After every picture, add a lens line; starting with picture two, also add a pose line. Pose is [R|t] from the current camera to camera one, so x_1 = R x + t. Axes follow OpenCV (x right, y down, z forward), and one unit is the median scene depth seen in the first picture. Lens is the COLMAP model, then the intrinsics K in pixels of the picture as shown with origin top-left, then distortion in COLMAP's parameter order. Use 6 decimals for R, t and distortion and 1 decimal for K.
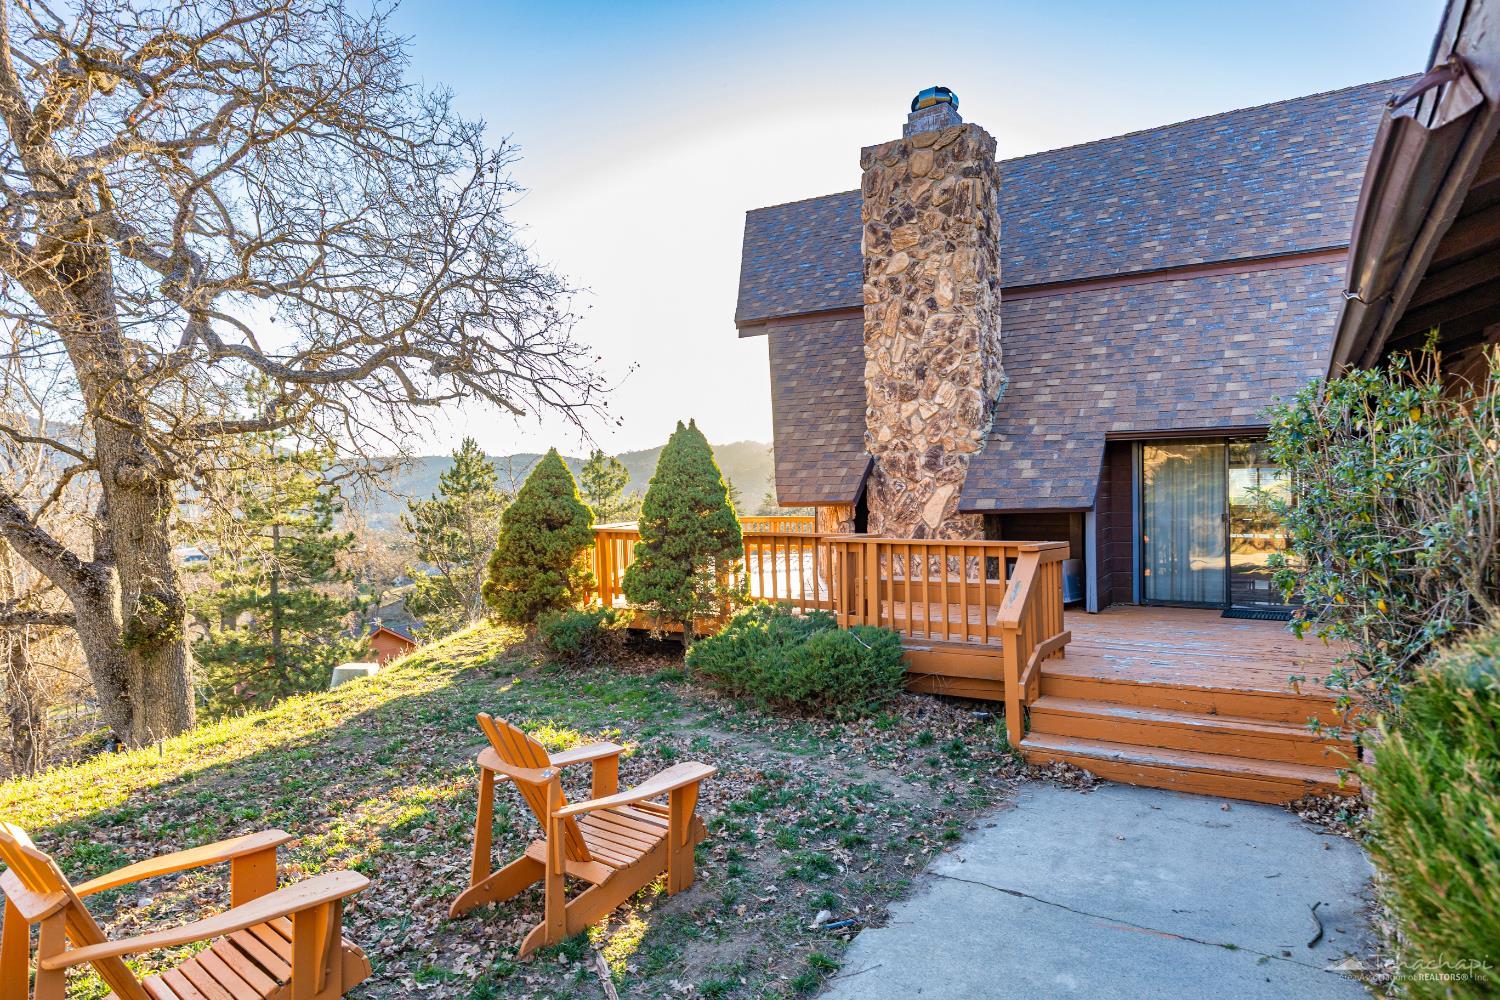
lens RADIAL K [[892.1, 0, 750.0], [0, 892.1, 500.0], [0, 0, 1]] dist [-0.000786, -0.000266]
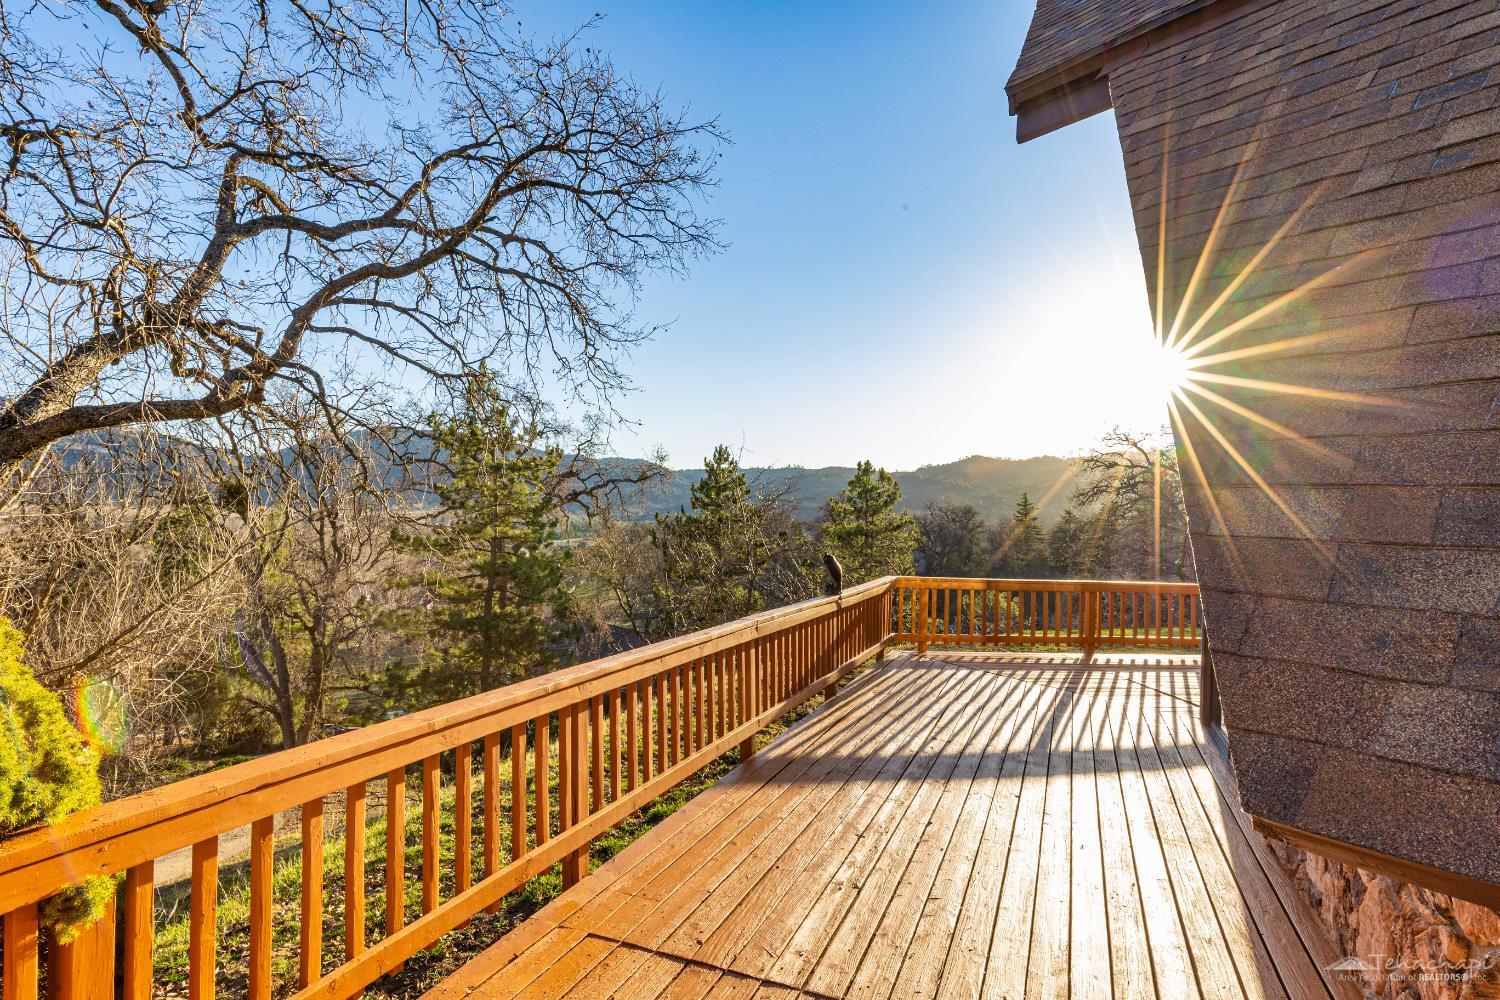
lens RADIAL K [[803.1, 0, 741.8], [0, 803.1, 497.2], [0, 0, 1]] dist [-0.001327, 0.000669]
pose [[0.933951, 0.022981, -0.356662, 0.000829], [-0.028544, 0.999539, -0.010341, -0.009899], [0.356260, 0.019839, 0.934176, 0.238796]]
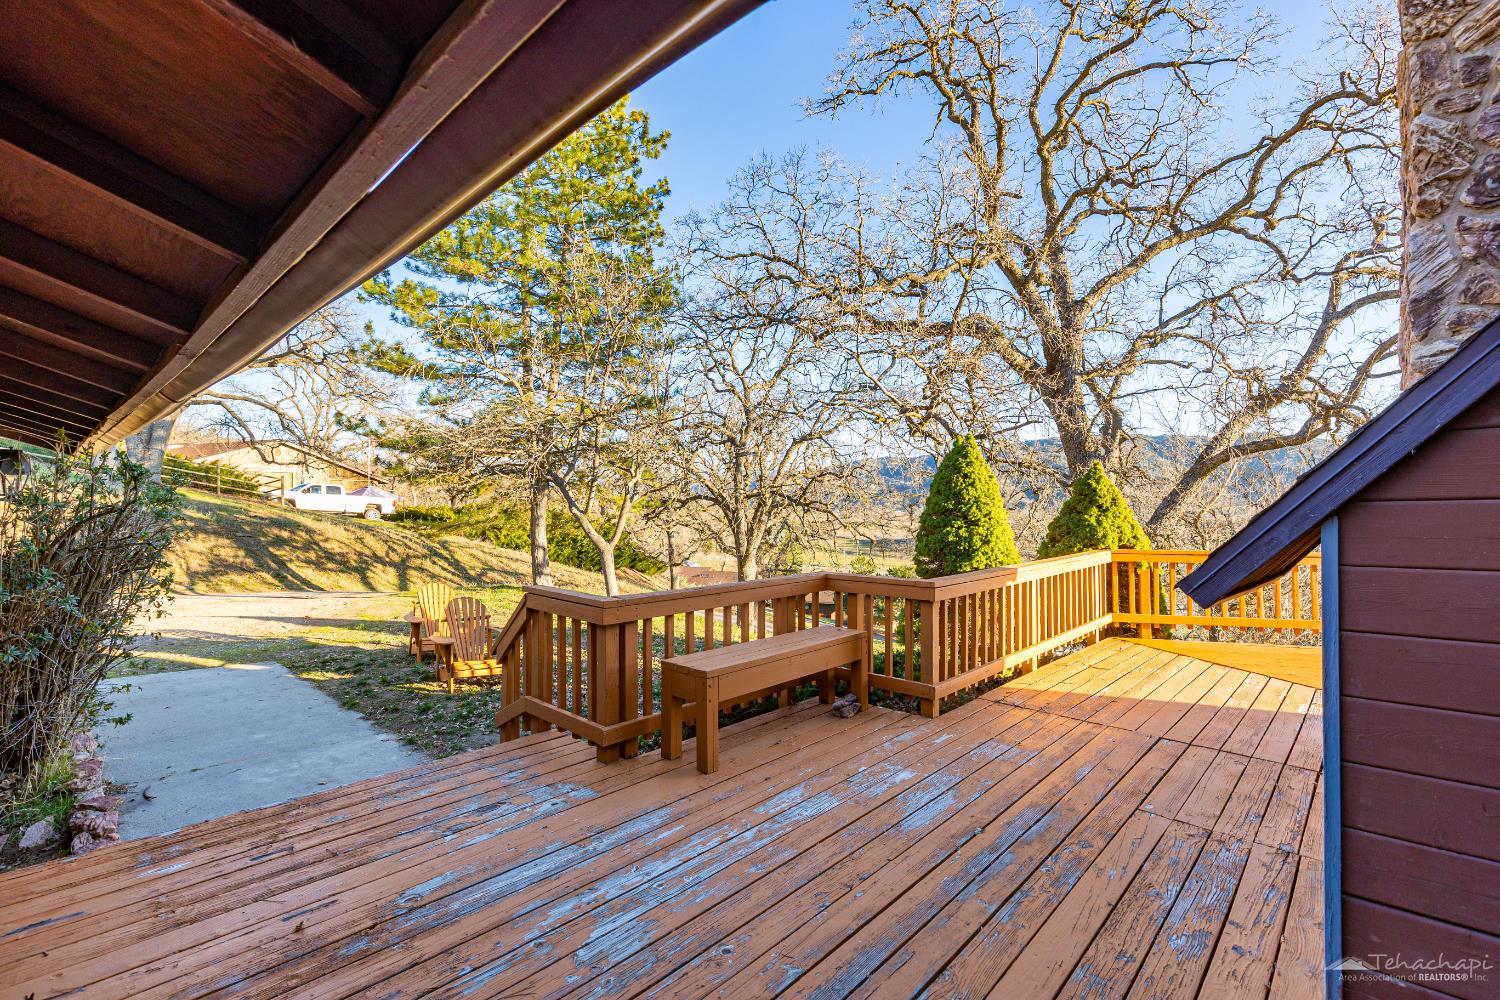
lens RADIAL K [[676.0, 0, 750.0], [0, 676.0, 500.0], [0, 0, 1]] dist [-0.000710, -0.000225]
pose [[-0.200087, -0.000688, -0.979778, 0.141984], [0.005345, 0.999984, -0.001794, -0.004640], [0.979764, -0.005596, -0.200080, 0.203480]]
